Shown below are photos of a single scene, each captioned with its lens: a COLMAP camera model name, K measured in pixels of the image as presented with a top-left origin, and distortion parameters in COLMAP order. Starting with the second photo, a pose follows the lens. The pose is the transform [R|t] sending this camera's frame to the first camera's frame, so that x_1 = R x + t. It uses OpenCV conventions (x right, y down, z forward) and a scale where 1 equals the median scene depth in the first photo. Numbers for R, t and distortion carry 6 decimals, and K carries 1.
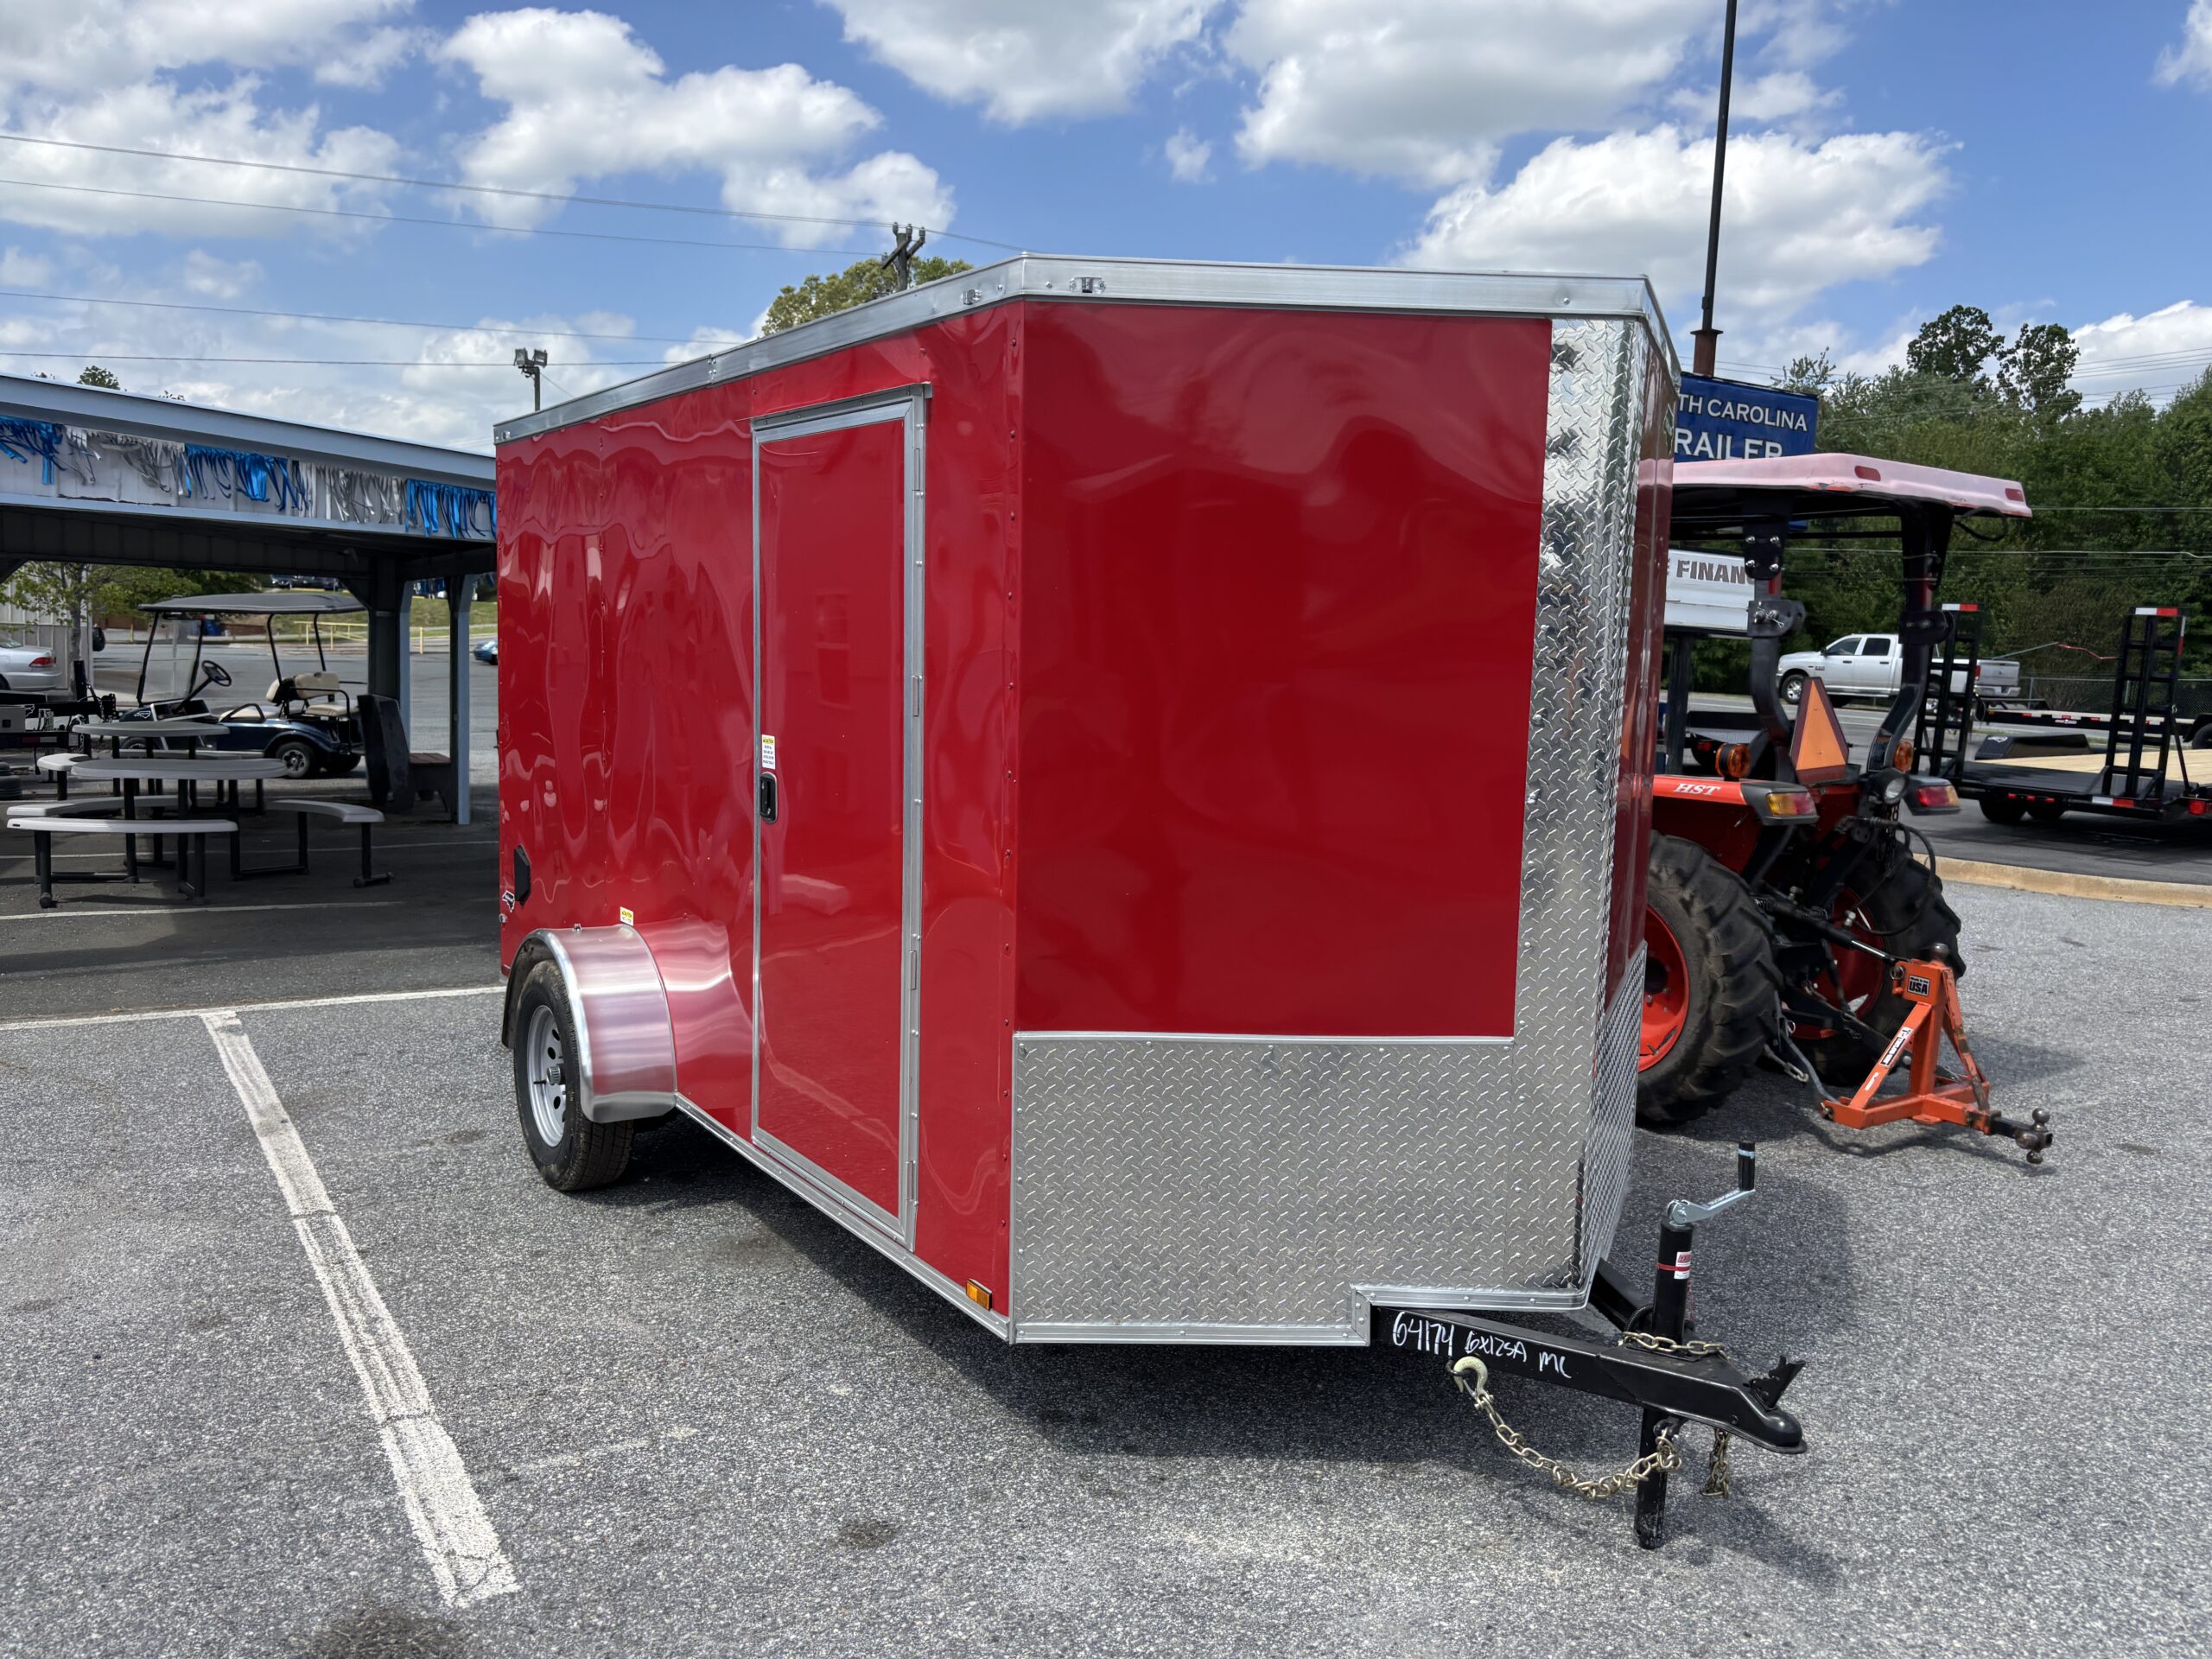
lens RADIAL K [[1693.1, 0, 1117.8], [0, 1693.1, 840.4], [0, 0, 1]] dist [0.049997, -0.065106]
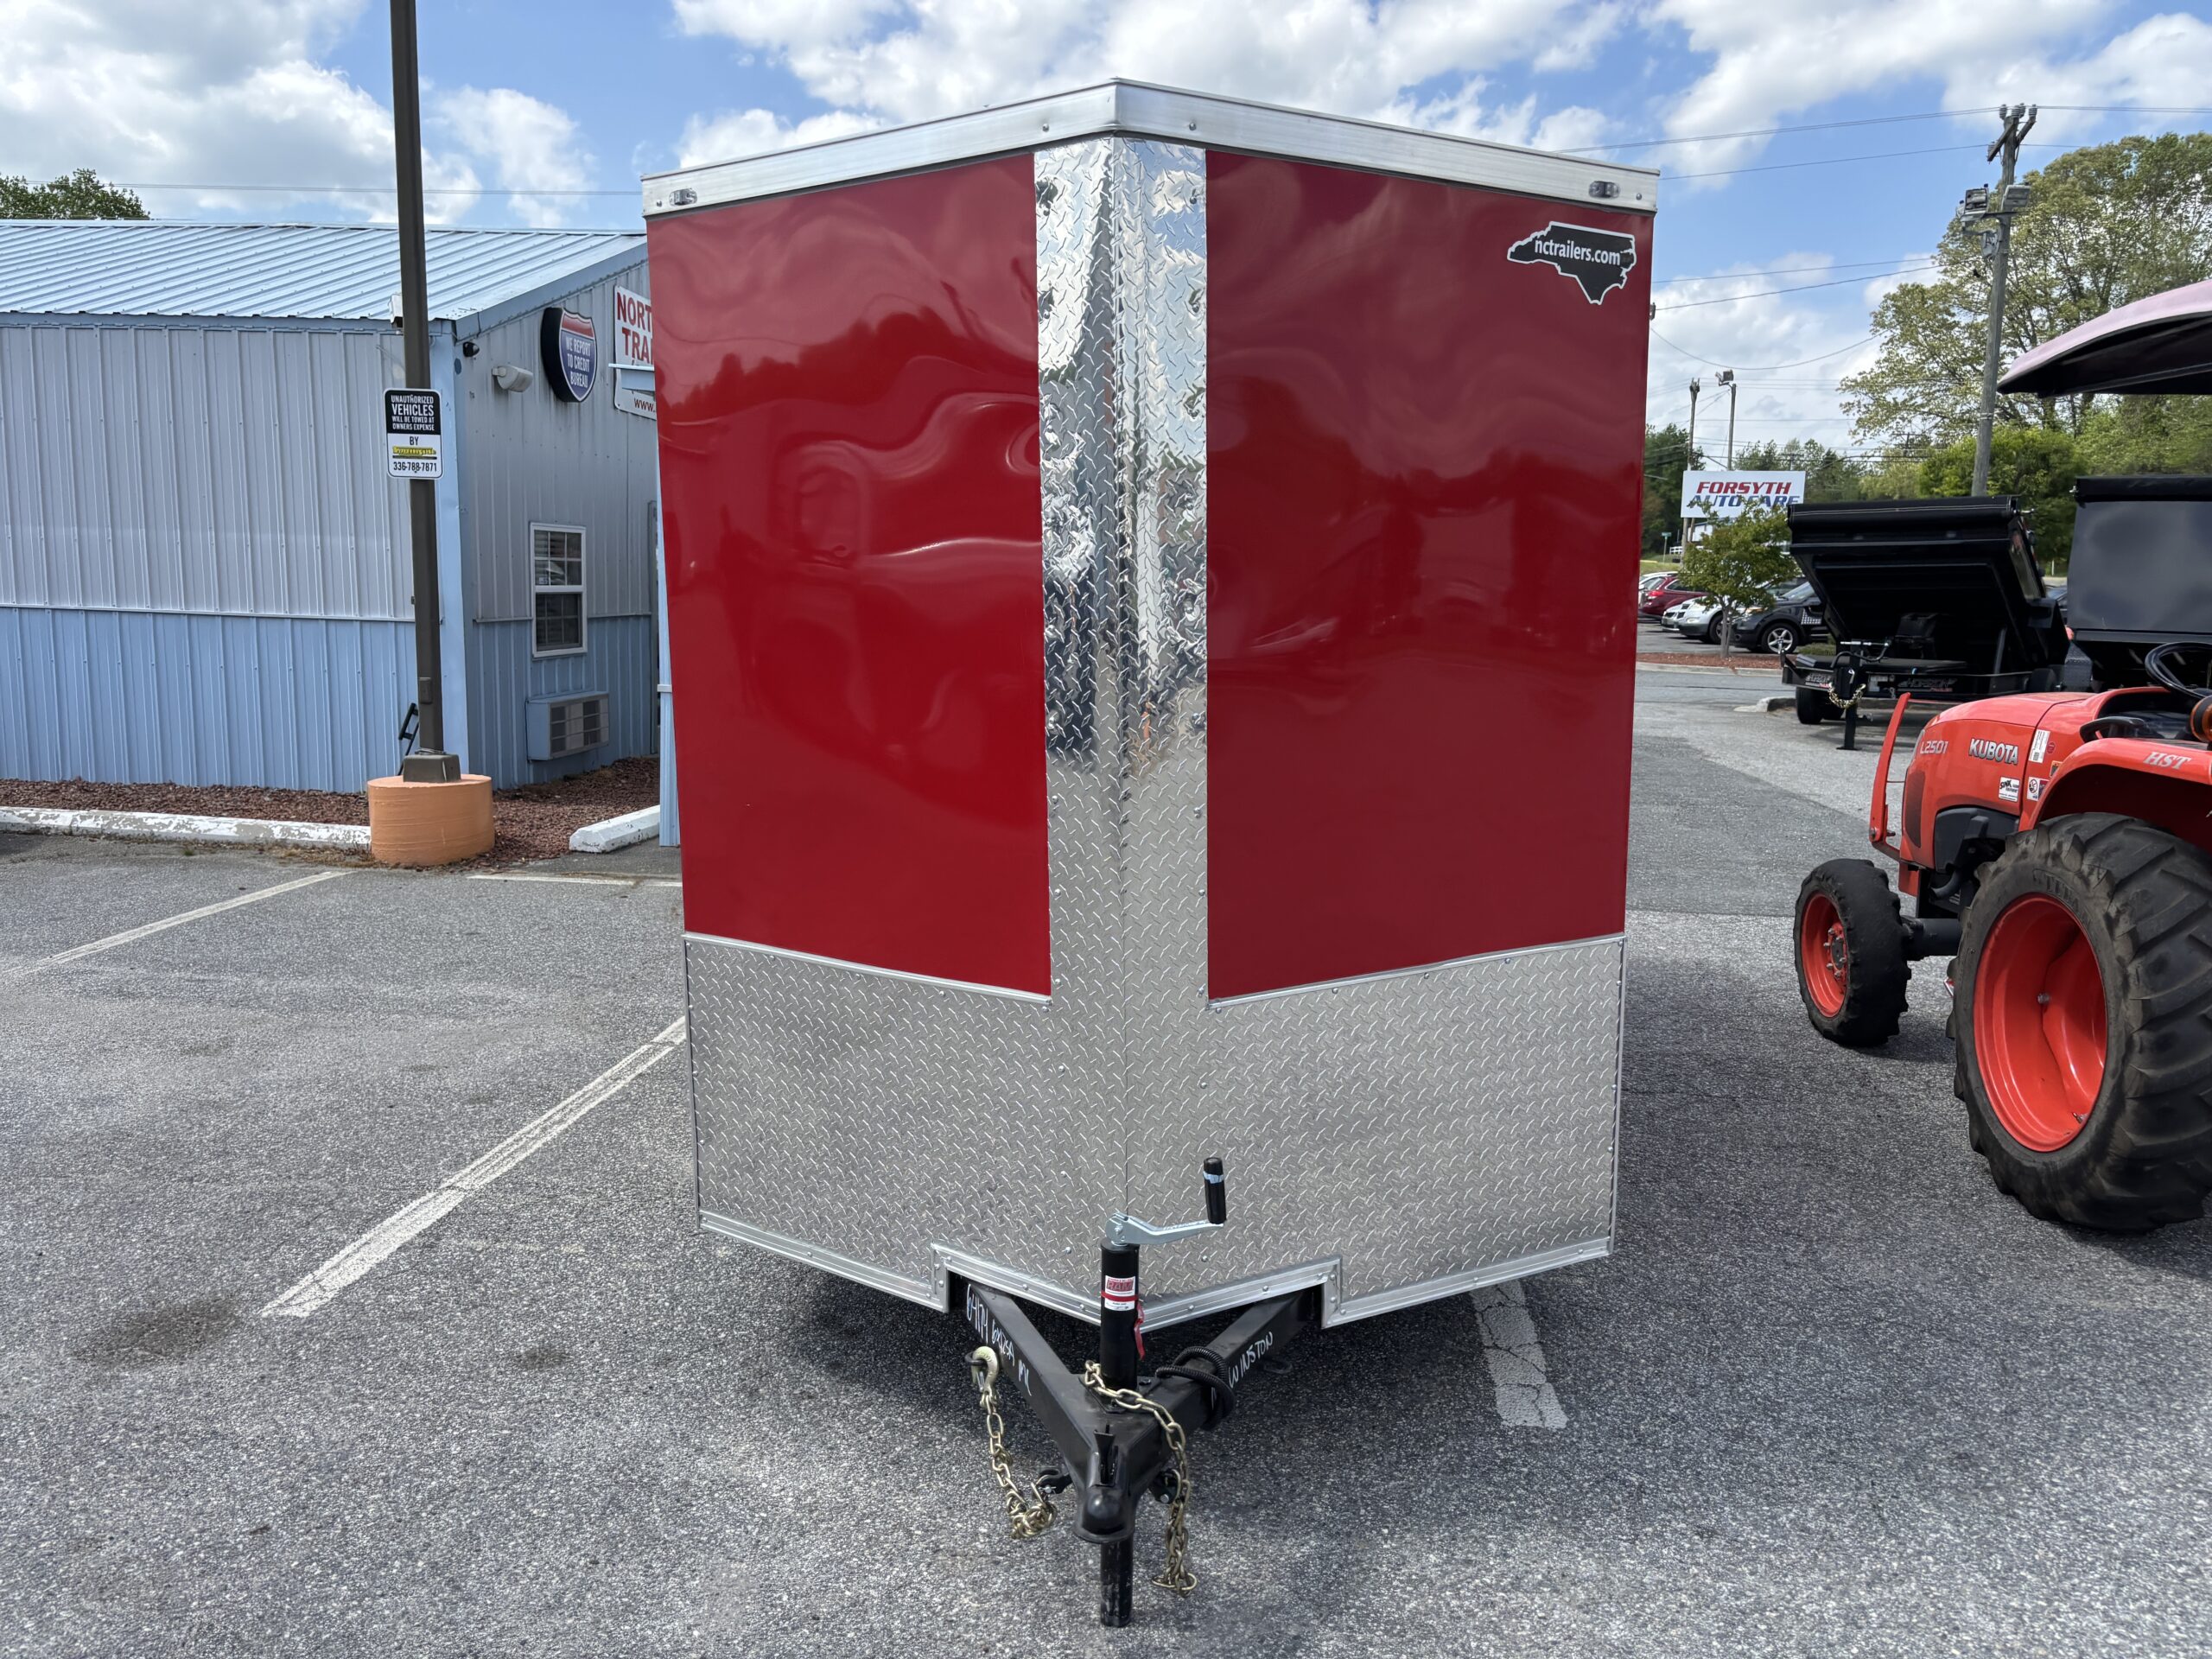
lens RADIAL K [[1693.1, 0, 1117.8], [0, 1693.1, 840.4], [0, 0, 1]] dist [0.049997, -0.065106]
pose [[0.781440, 0.074933, -0.619464, 0.605674], [-0.059924, 0.997187, 0.045031, -0.004389], [0.621096, 0.001932, 0.783732, 0.263078]]
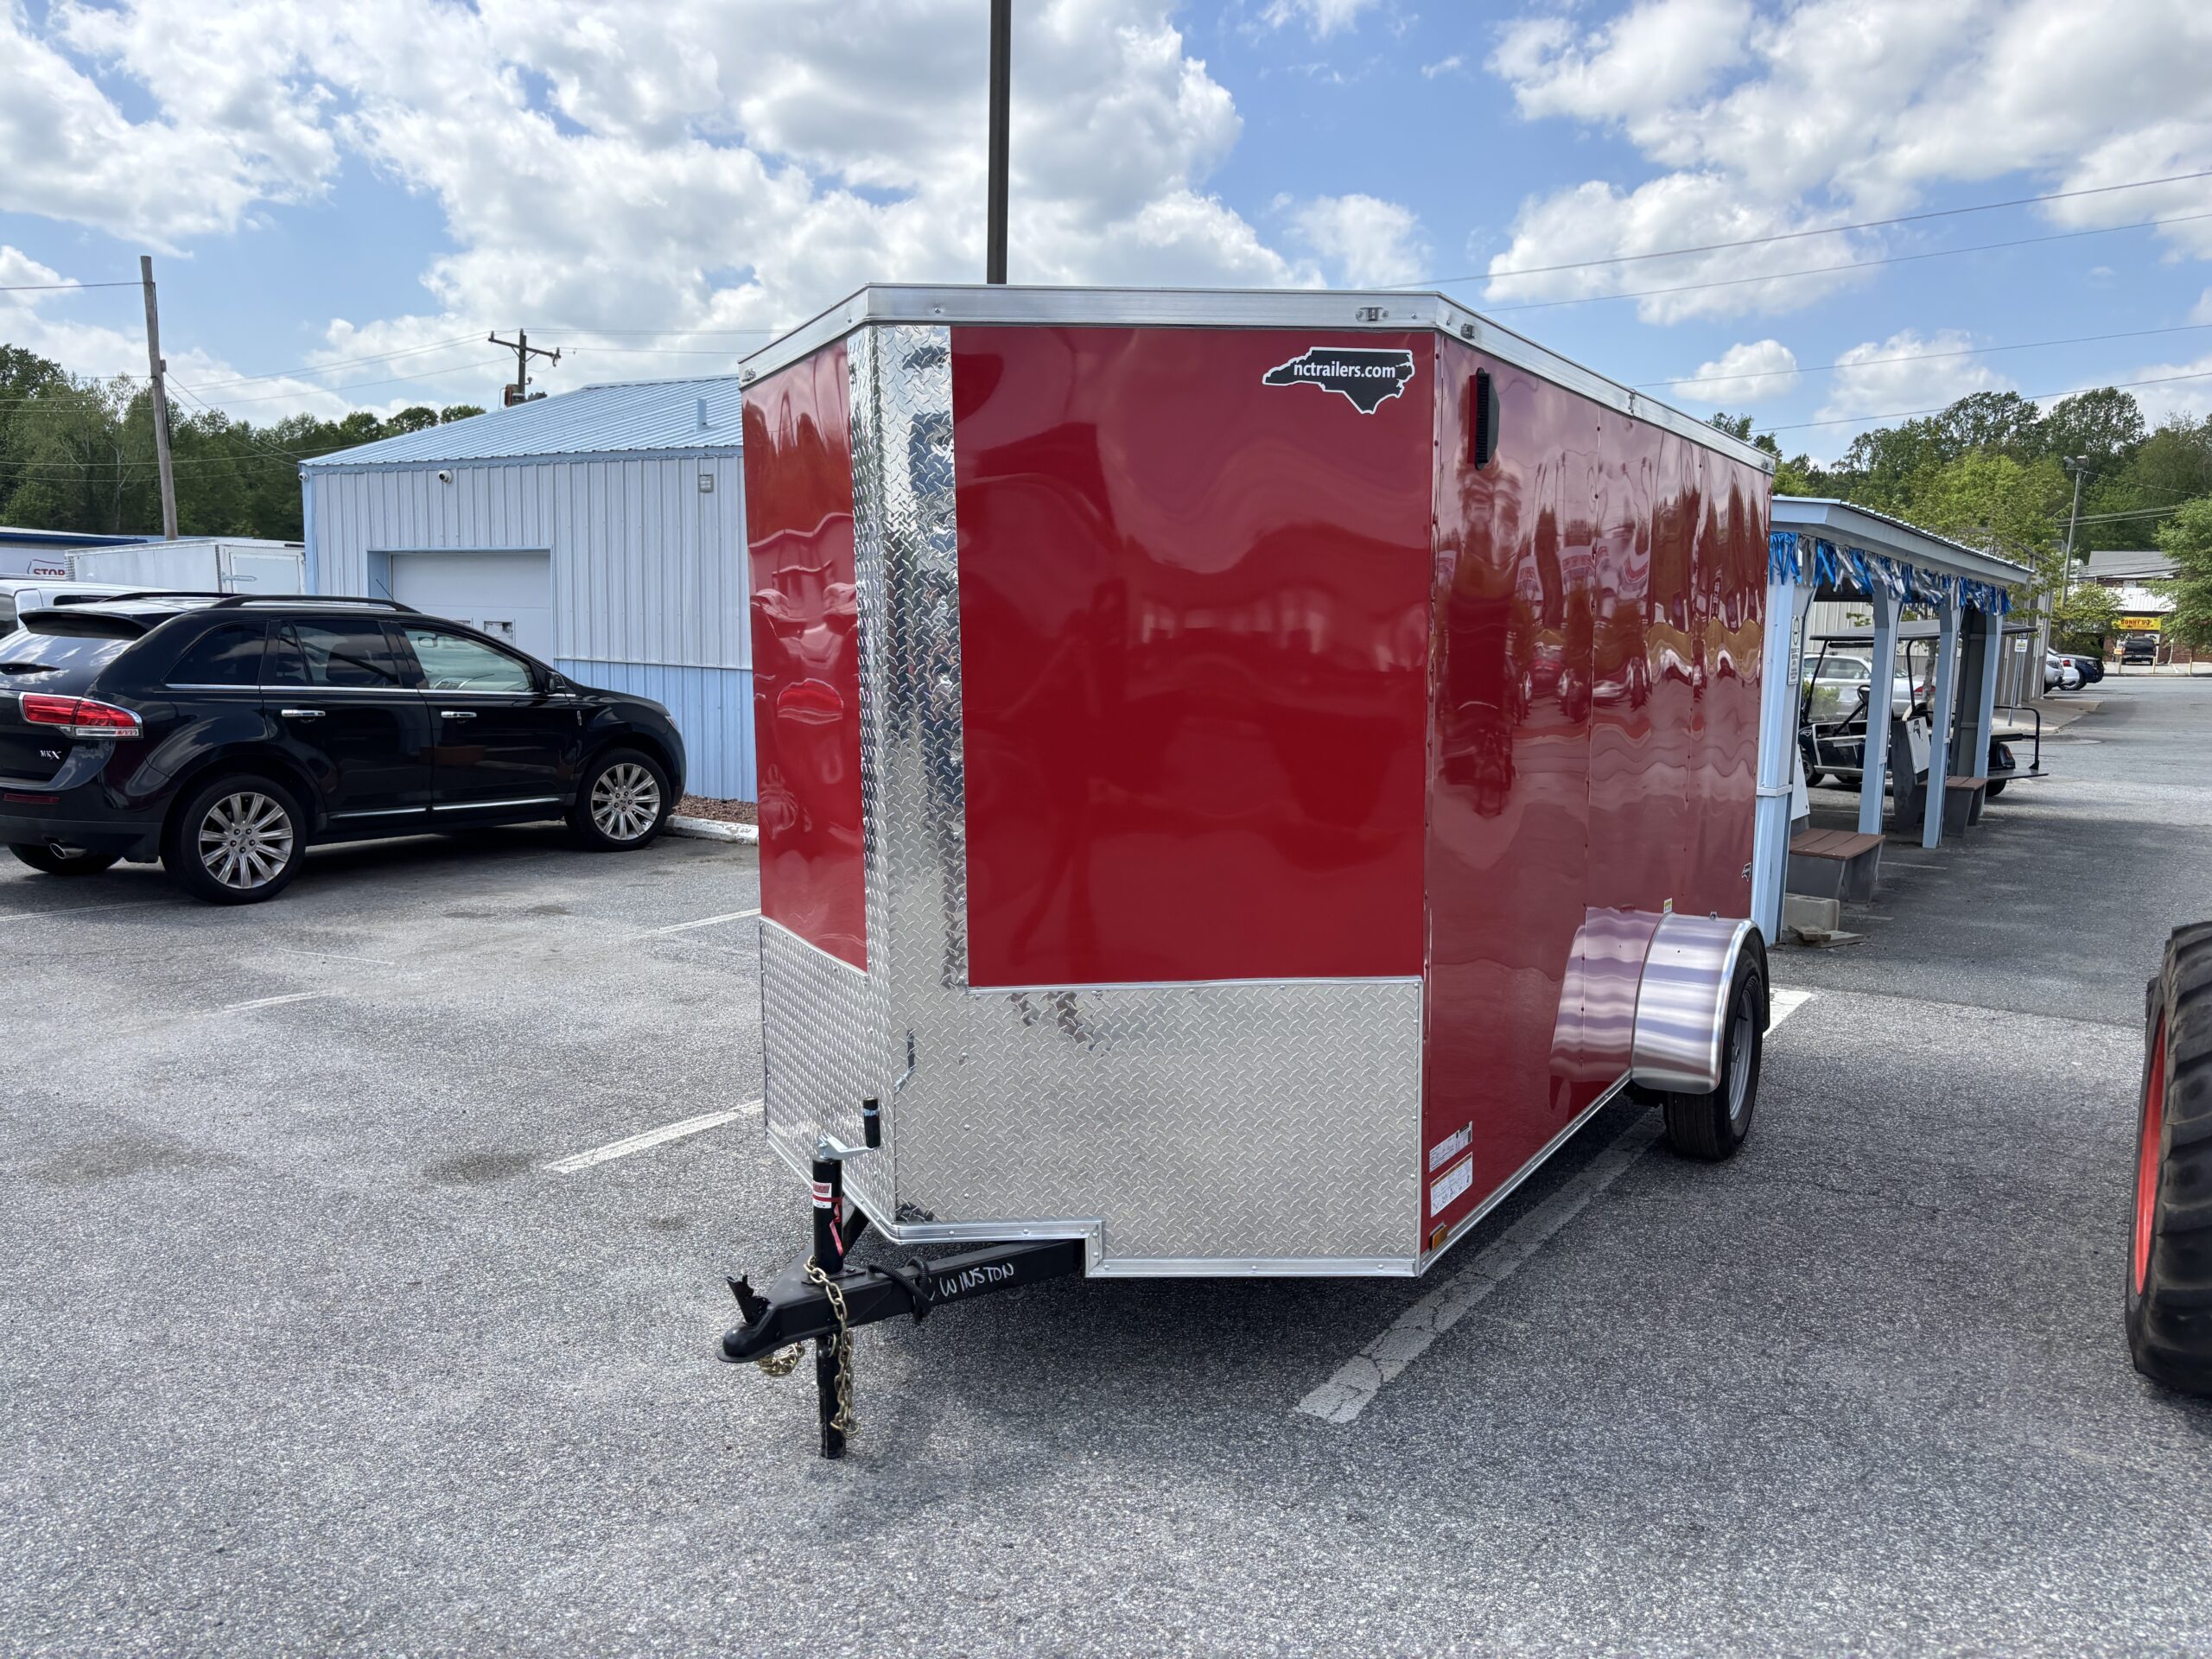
lens RADIAL K [[1695.2, 0, 1106.0], [0, 1695.2, 829.5], [0, 0, 1]] dist [0.023788, -0.001289]
pose [[0.409656, 0.078815, -0.908829, 1.005431], [-0.103448, 0.993848, 0.039559, -0.030896], [0.906356, 0.077811, 0.415289, 0.515845]]
